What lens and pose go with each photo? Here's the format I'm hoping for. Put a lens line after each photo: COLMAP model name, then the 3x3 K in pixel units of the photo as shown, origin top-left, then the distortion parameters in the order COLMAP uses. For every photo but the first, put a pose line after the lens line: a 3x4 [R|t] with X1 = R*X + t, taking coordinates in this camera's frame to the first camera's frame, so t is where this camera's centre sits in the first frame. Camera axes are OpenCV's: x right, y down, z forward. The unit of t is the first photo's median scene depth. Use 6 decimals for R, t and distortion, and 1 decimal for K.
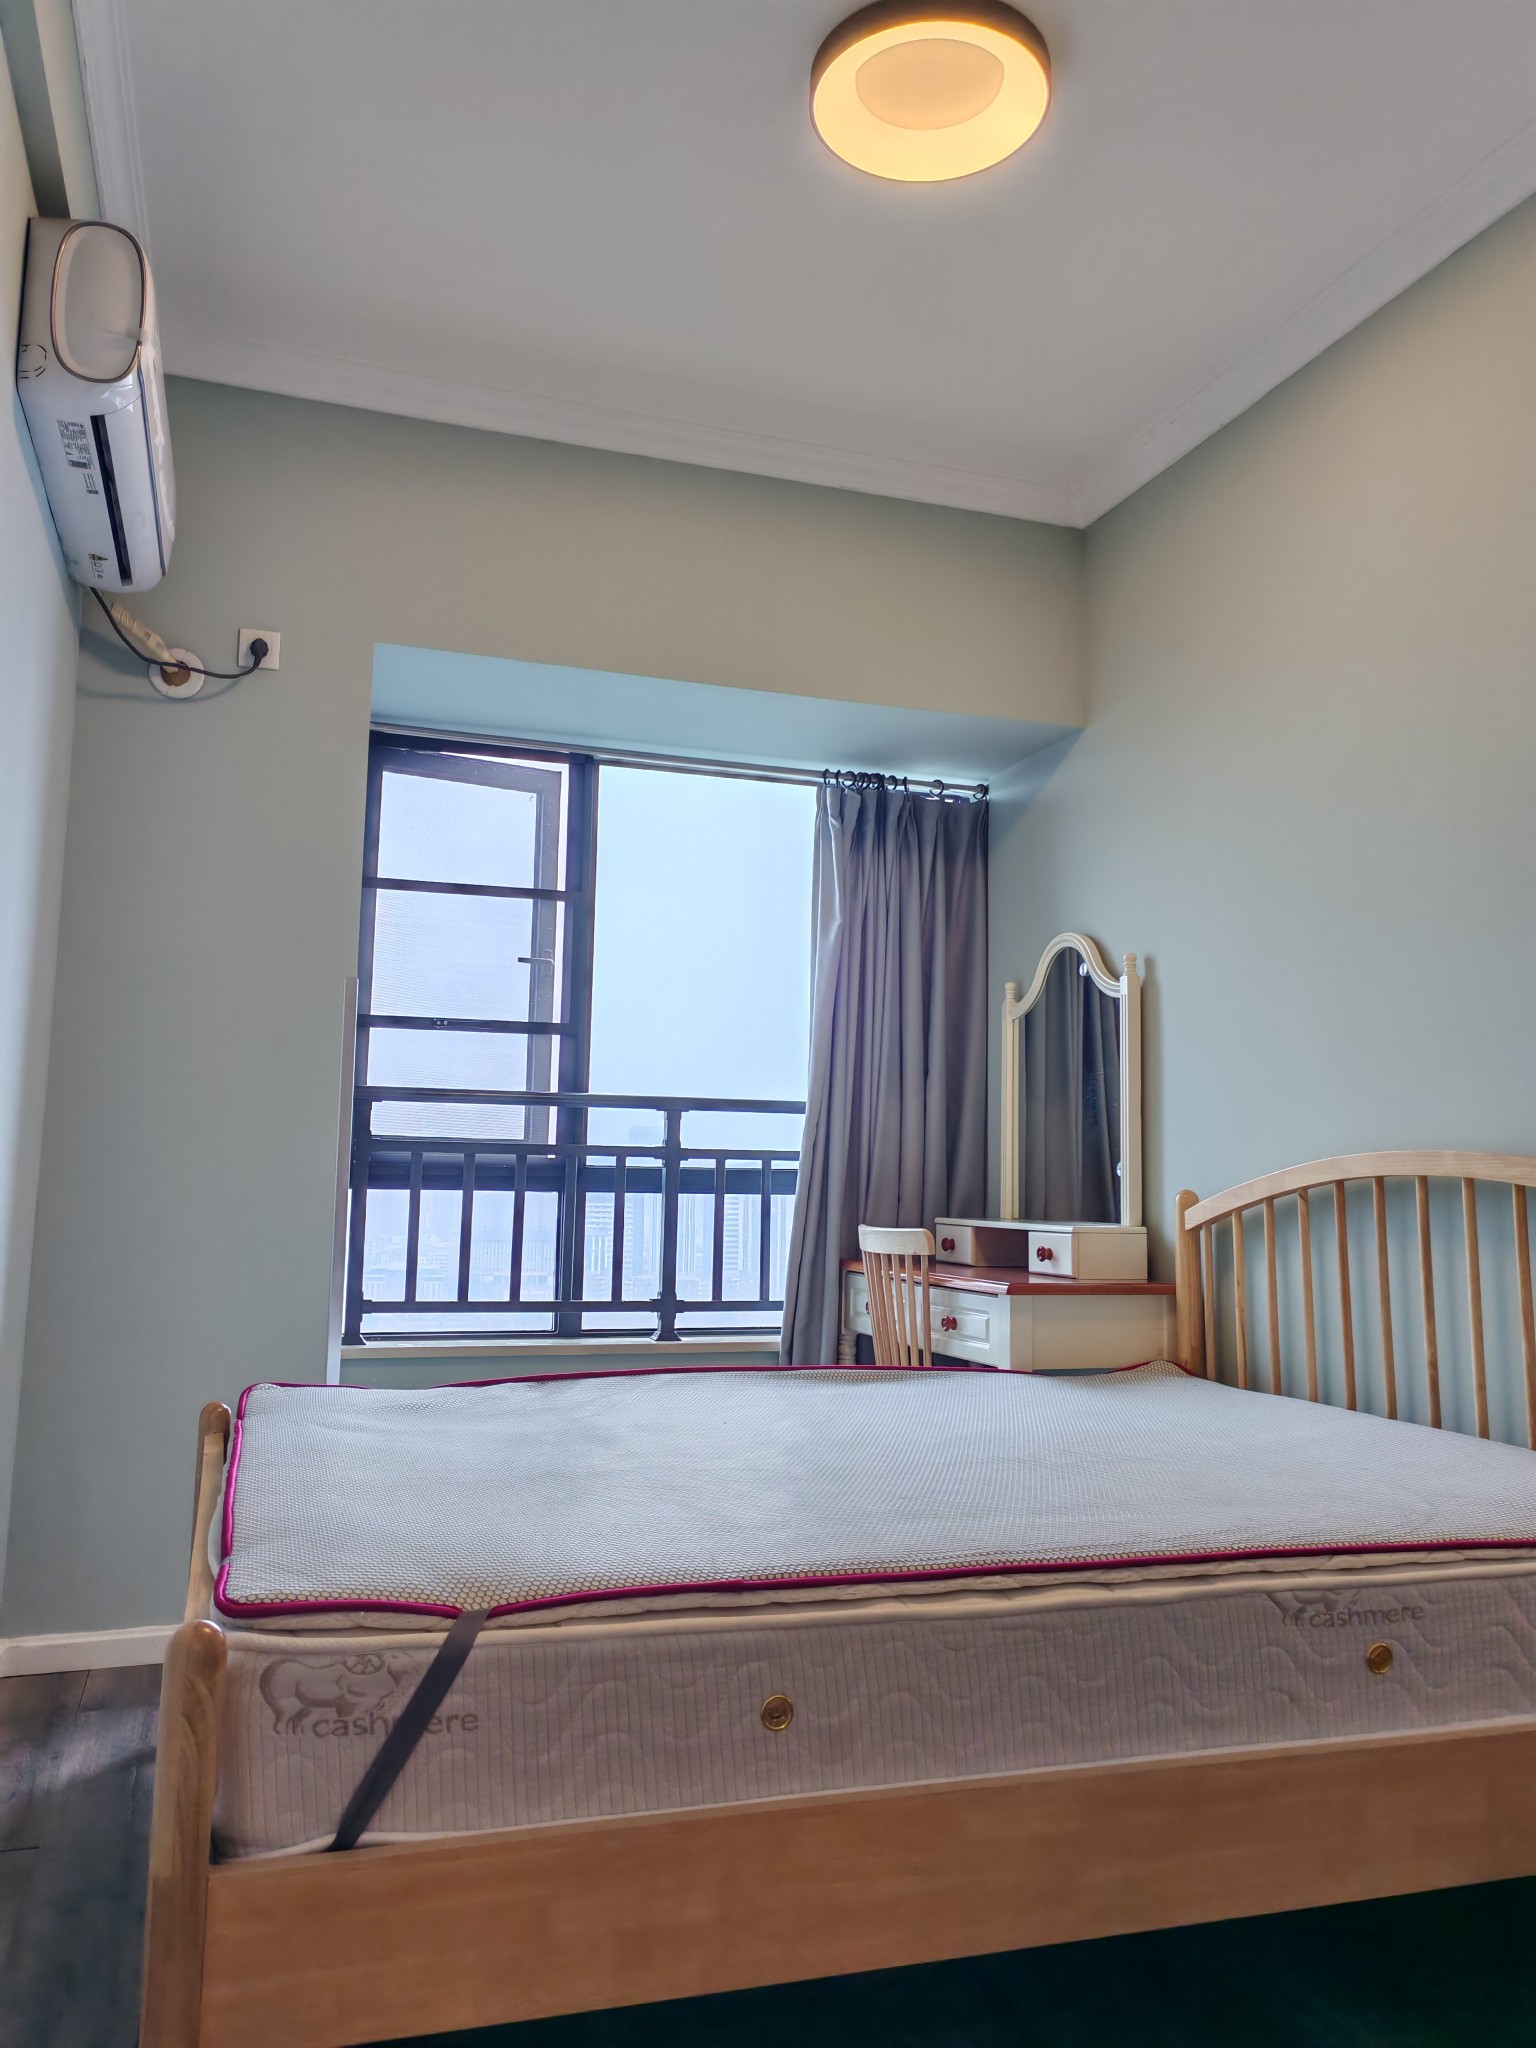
lens RADIAL K [[1567.7, 0, 751.0], [0, 1567.7, 970.8], [0, 0, 1]] dist [0.013275, 0.050839]
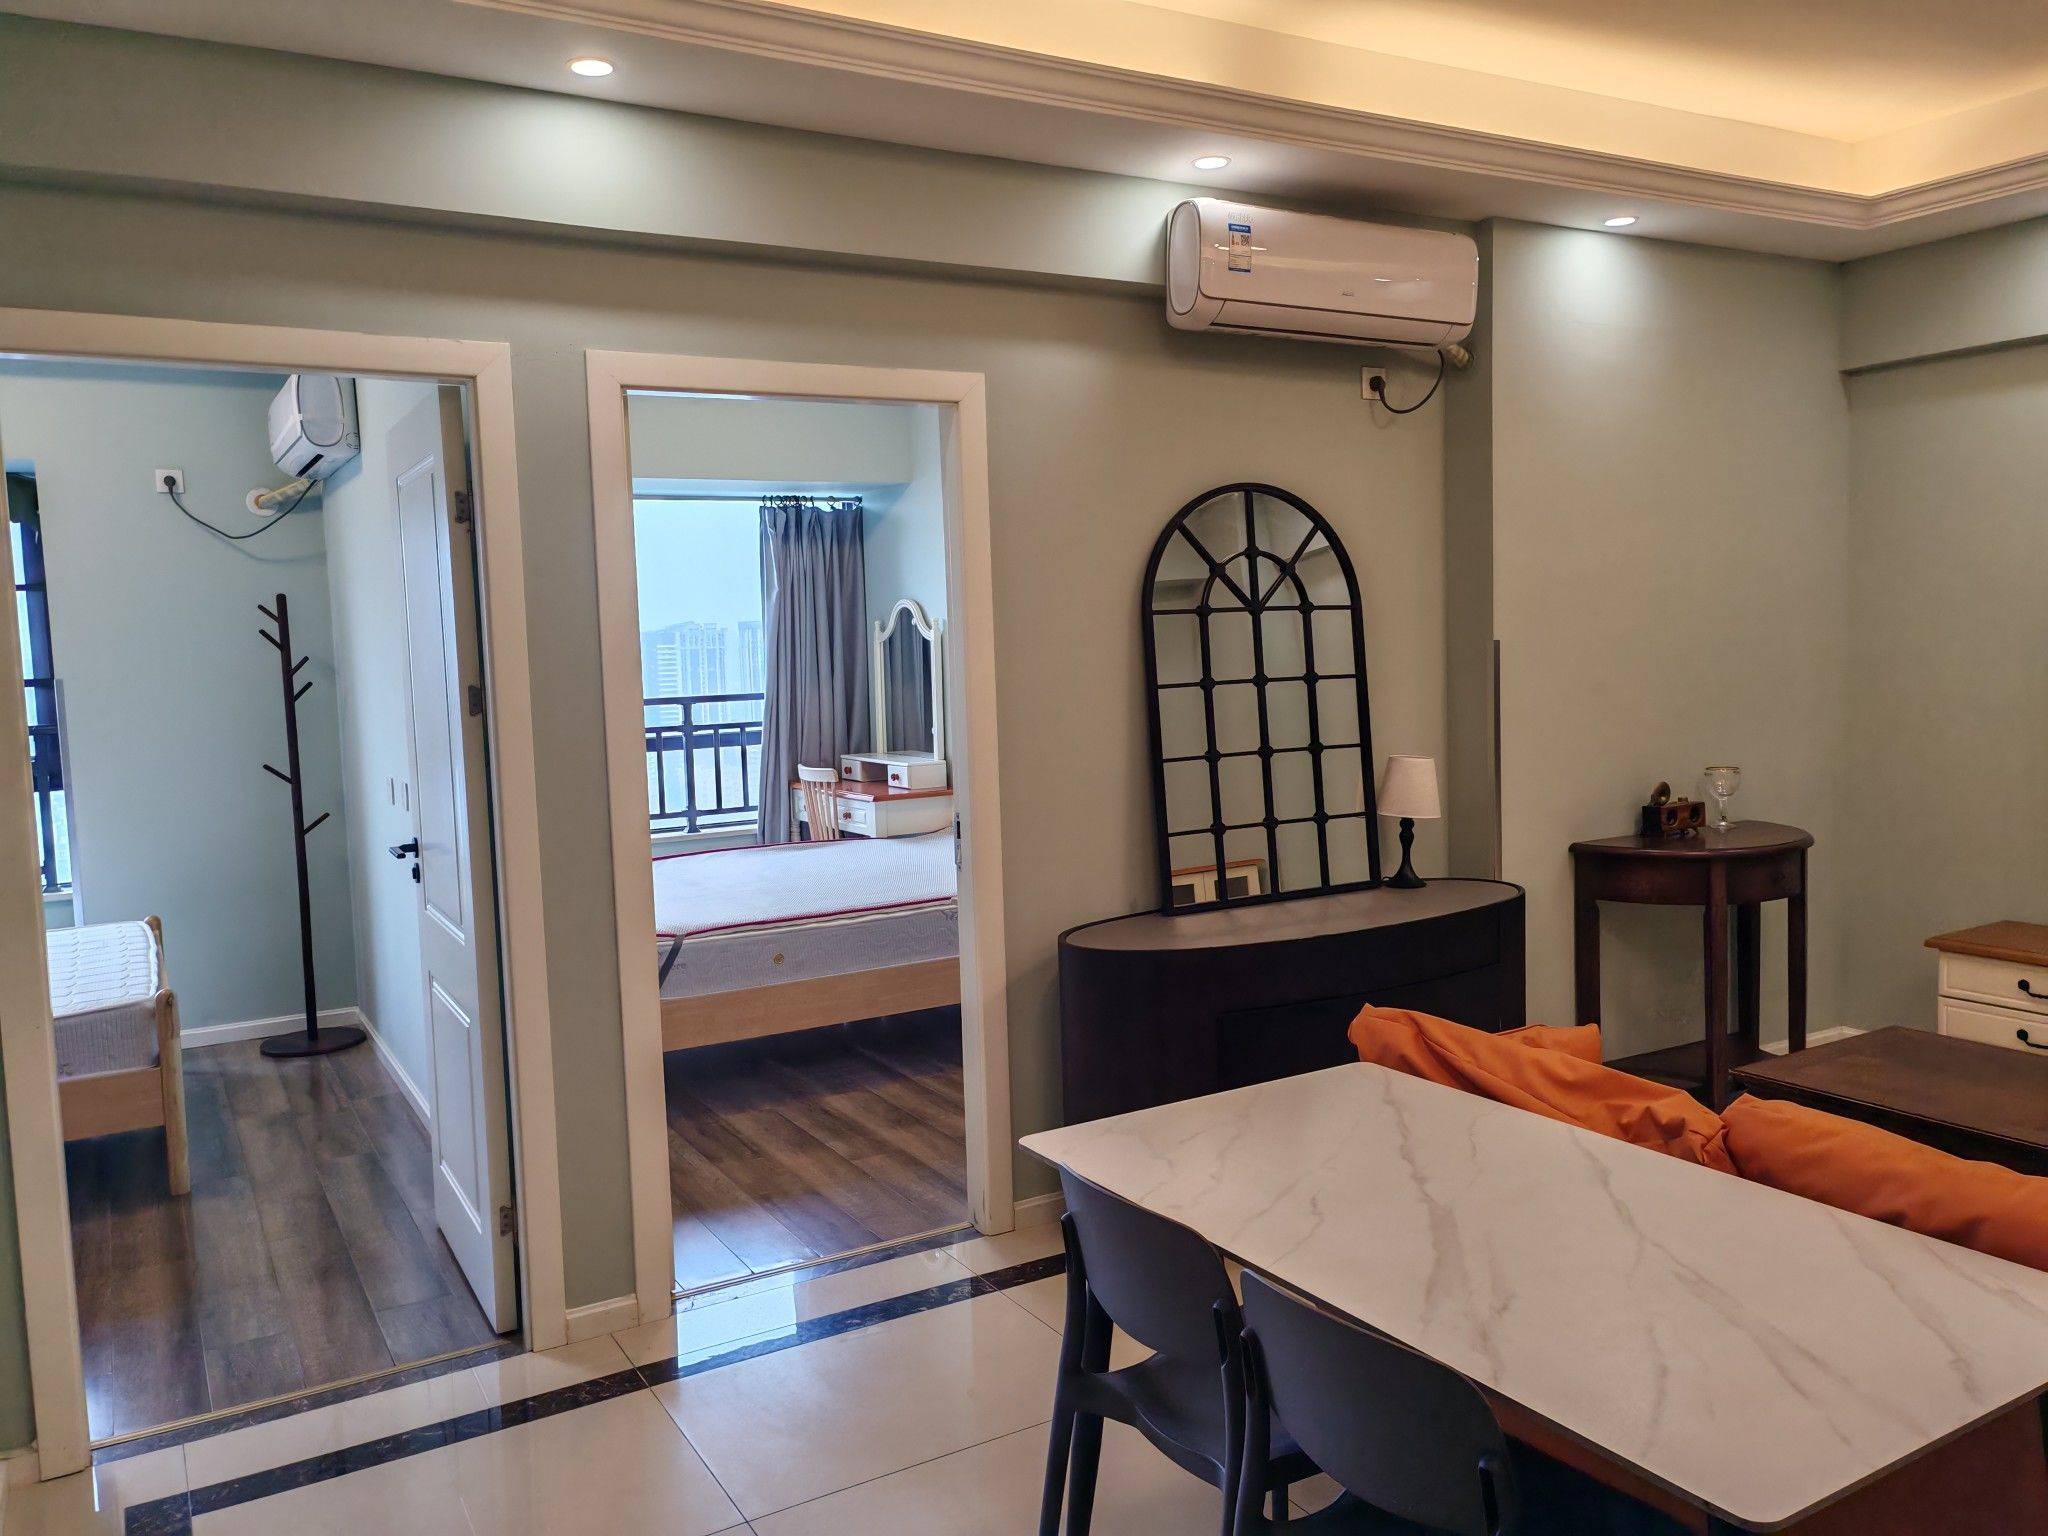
lens RADIAL K [[1567.7, 0, 1018.8], [0, 1567.7, 762.5], [0, 0, 1]] dist [0.013275, 0.050839]
pose [[0.977286, -0.066901, 0.201088, -0.049139], [0.022291, 0.976052, 0.216393, -0.239197], [-0.210749, -0.206995, 0.955373, -0.833192]]
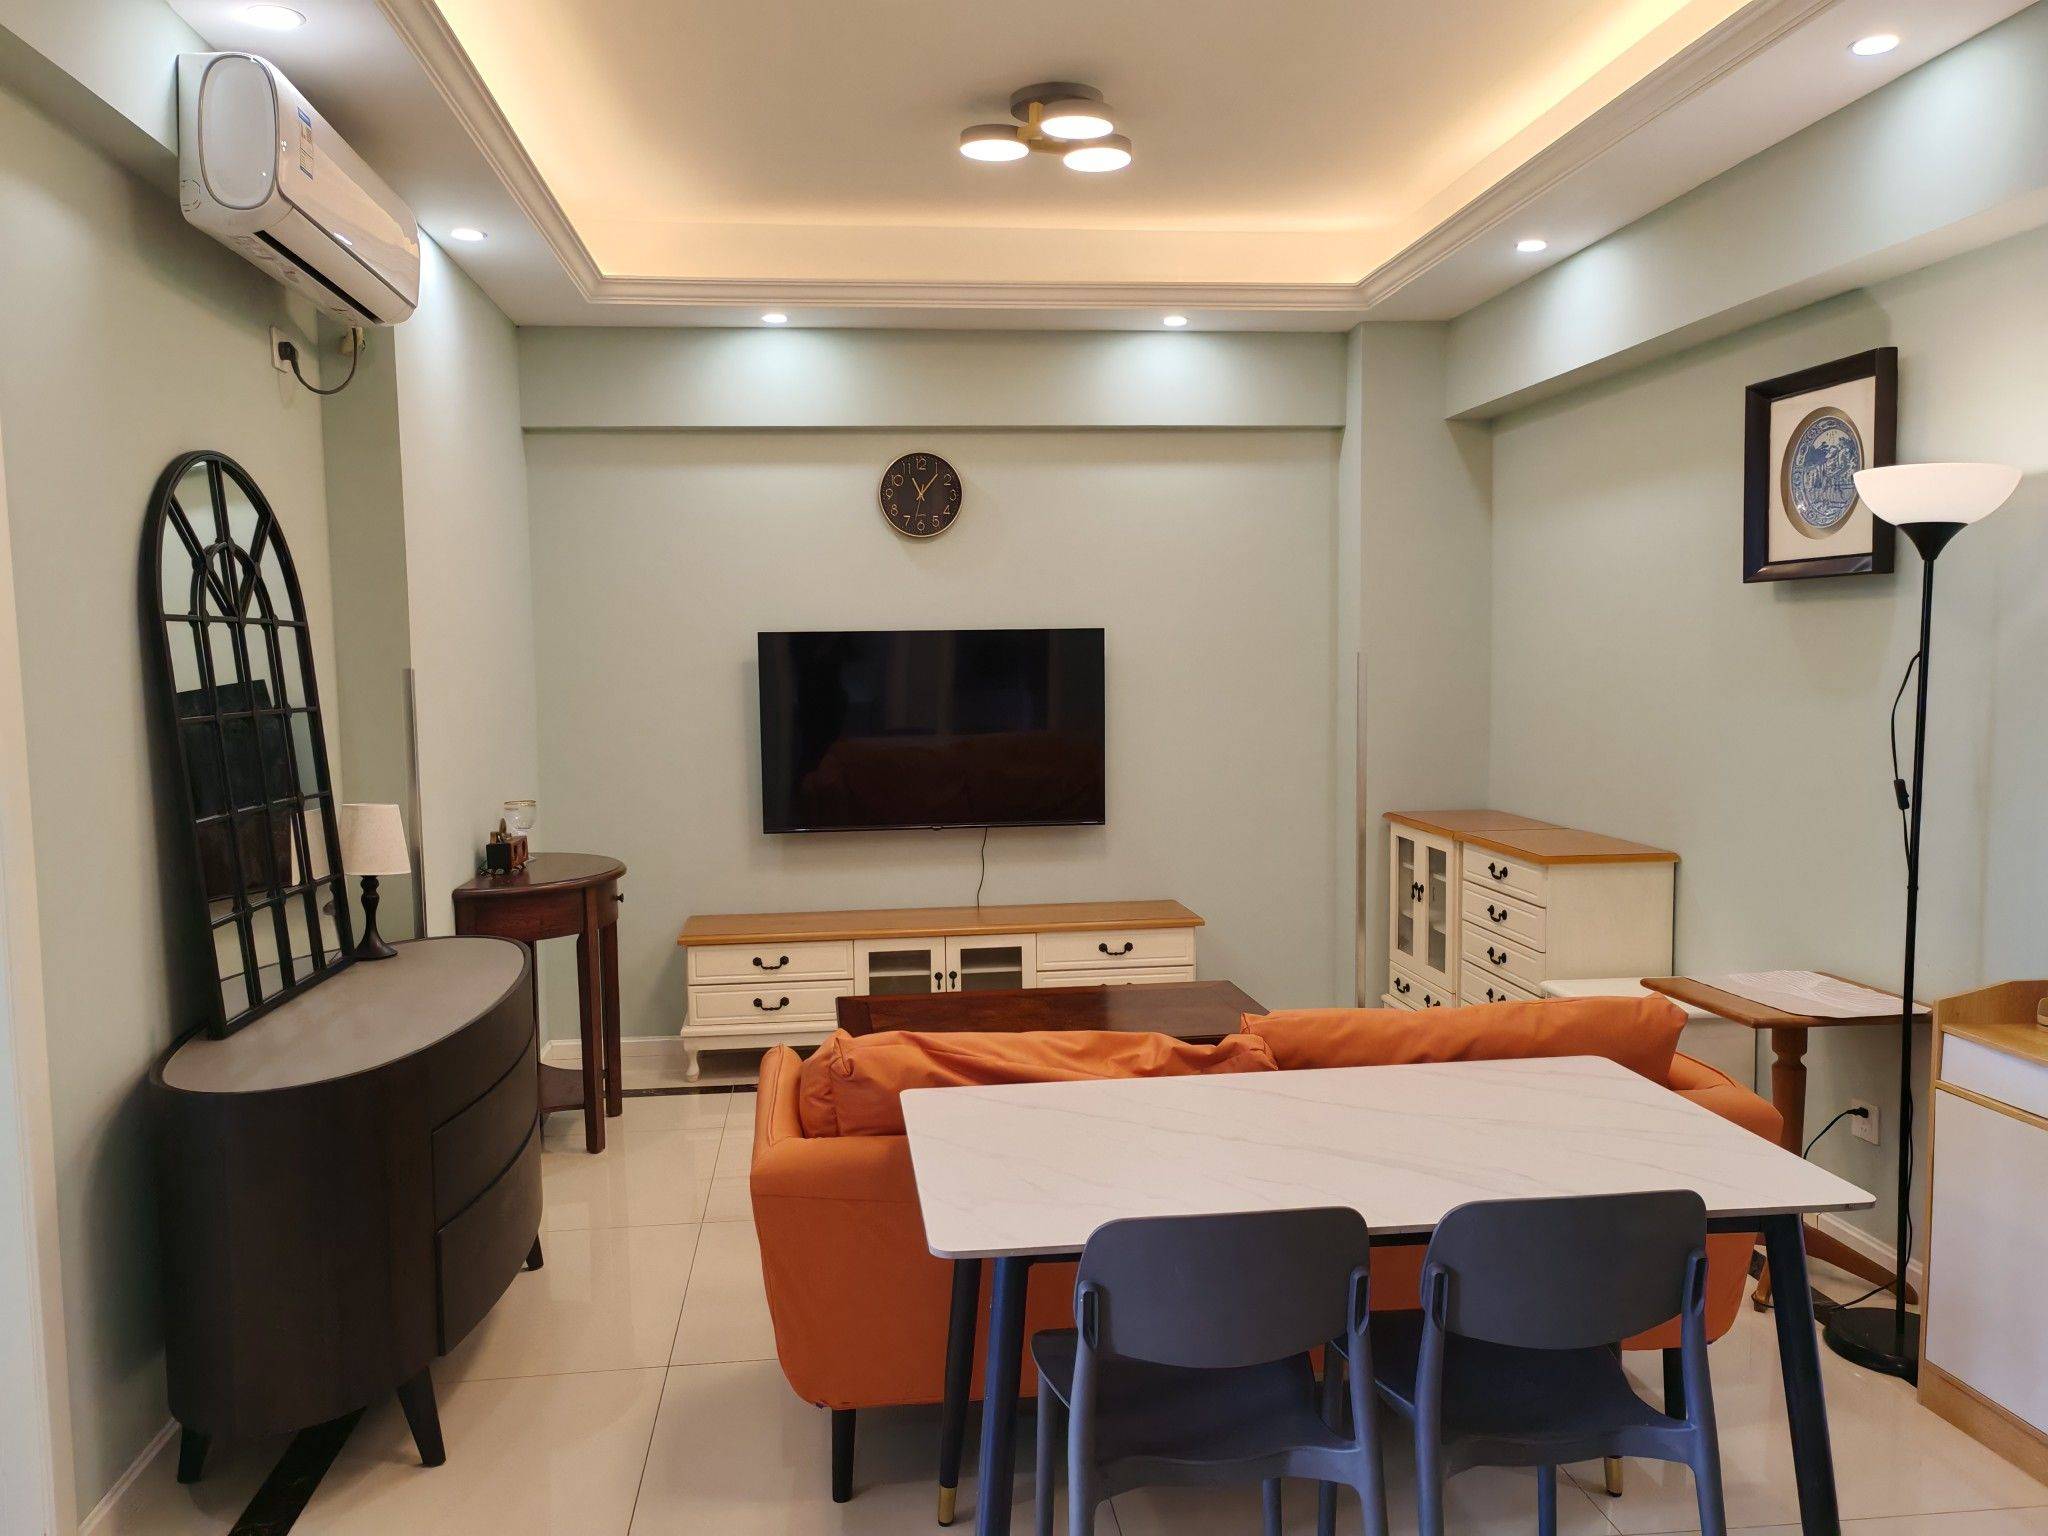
lens RADIAL K [[1567.7, 0, 1020.2], [0, 1567.7, 801.4], [0, 0, 1]] dist [0.013275, 0.050839]
pose [[0.208092, -0.115712, 0.971241, -0.379617], [-0.112625, 0.983538, 0.141308, -0.177278], [-0.971604, -0.138791, 0.191634, -0.400776]]
